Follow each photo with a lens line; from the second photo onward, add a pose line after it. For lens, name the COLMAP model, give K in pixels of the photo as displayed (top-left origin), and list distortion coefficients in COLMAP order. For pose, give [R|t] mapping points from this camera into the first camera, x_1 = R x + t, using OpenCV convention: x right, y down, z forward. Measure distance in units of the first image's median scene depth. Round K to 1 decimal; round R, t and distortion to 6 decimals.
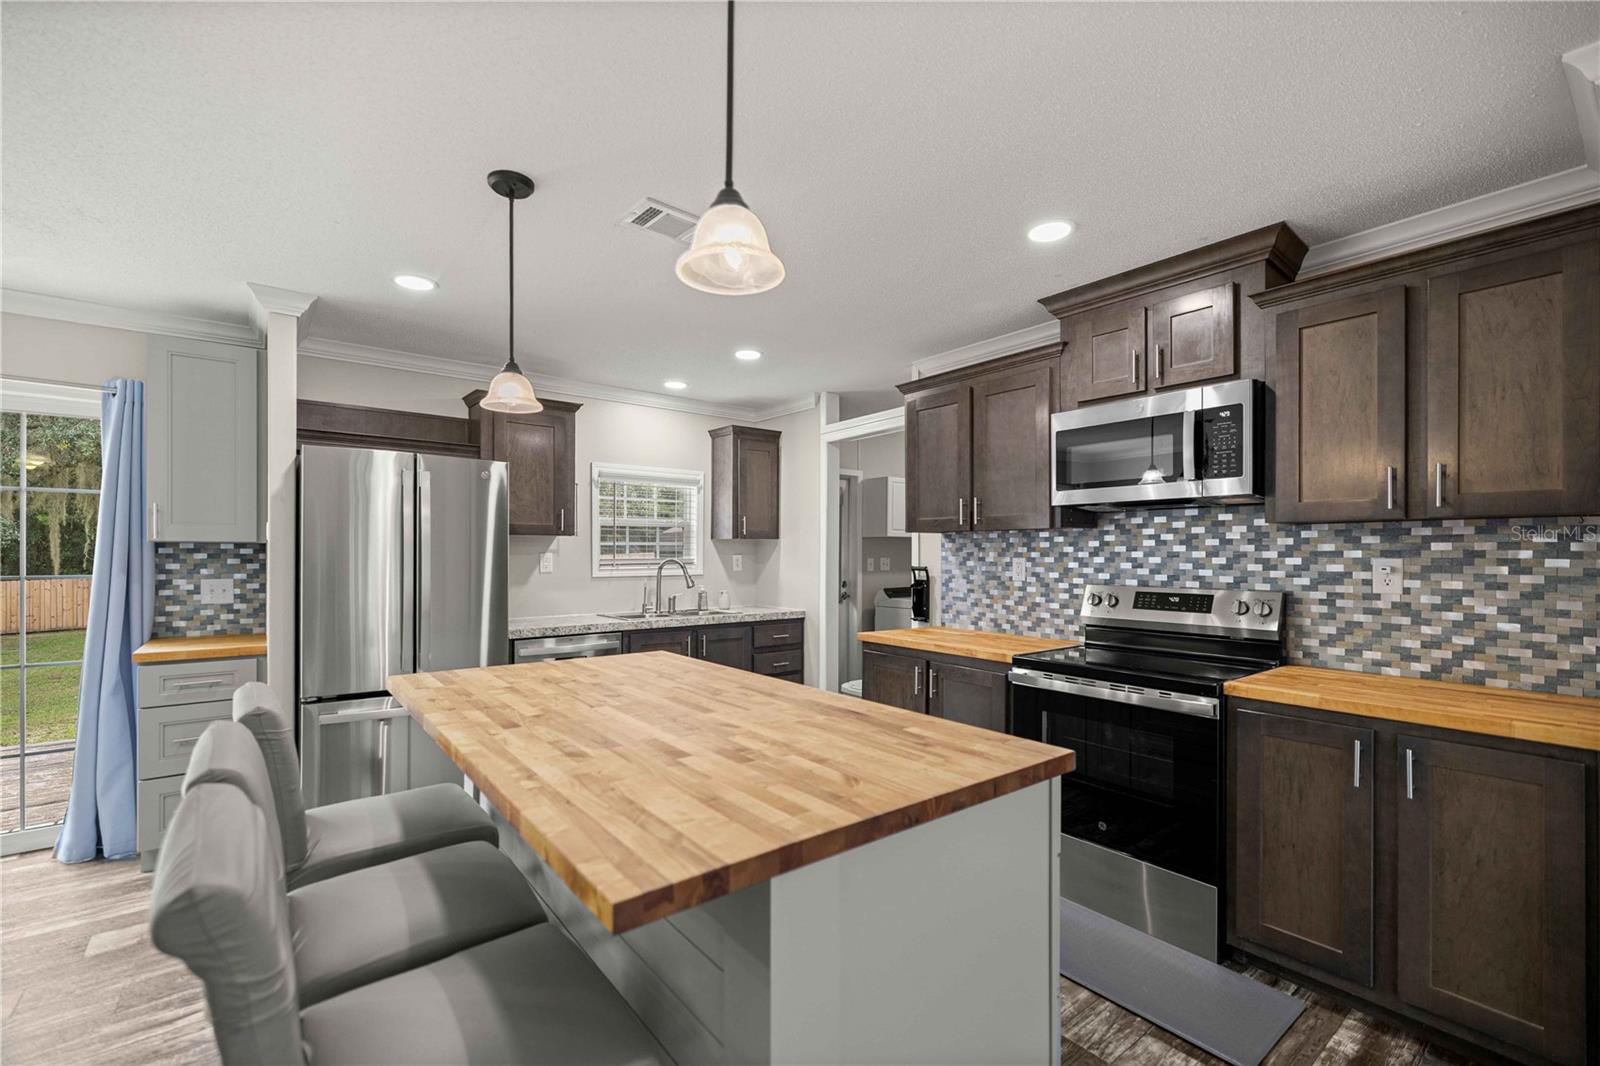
lens RADIAL K [[662.5, 0, 776.4], [0, 662.5, 557.4], [0, 0, 1]] dist [0.000822, 0.000256]
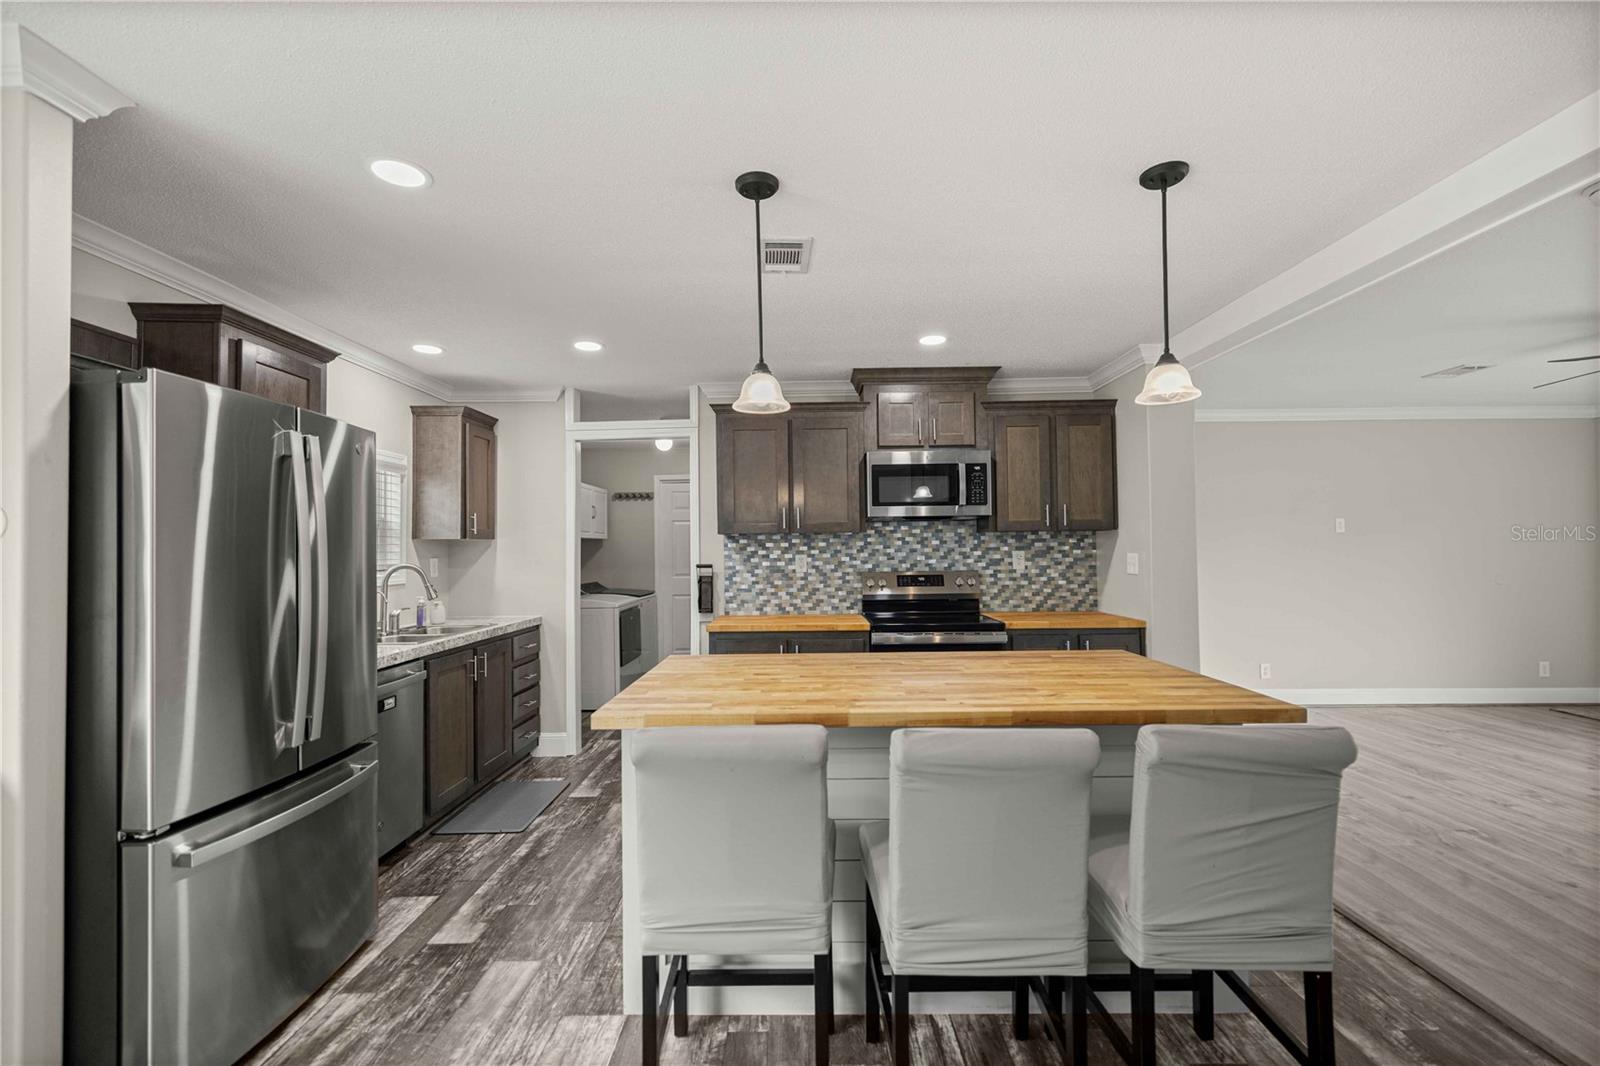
lens RADIAL K [[662.5, 0, 806.7], [0, 662.5, 517.3], [0, 0, 1]] dist [0.000822, 0.000256]
pose [[0.626041, 0.031861, 0.779139, -0.705233], [0.018451, 0.998280, -0.055648, 0.000118], [-0.779571, 0.049214, 0.624377, 0.200576]]
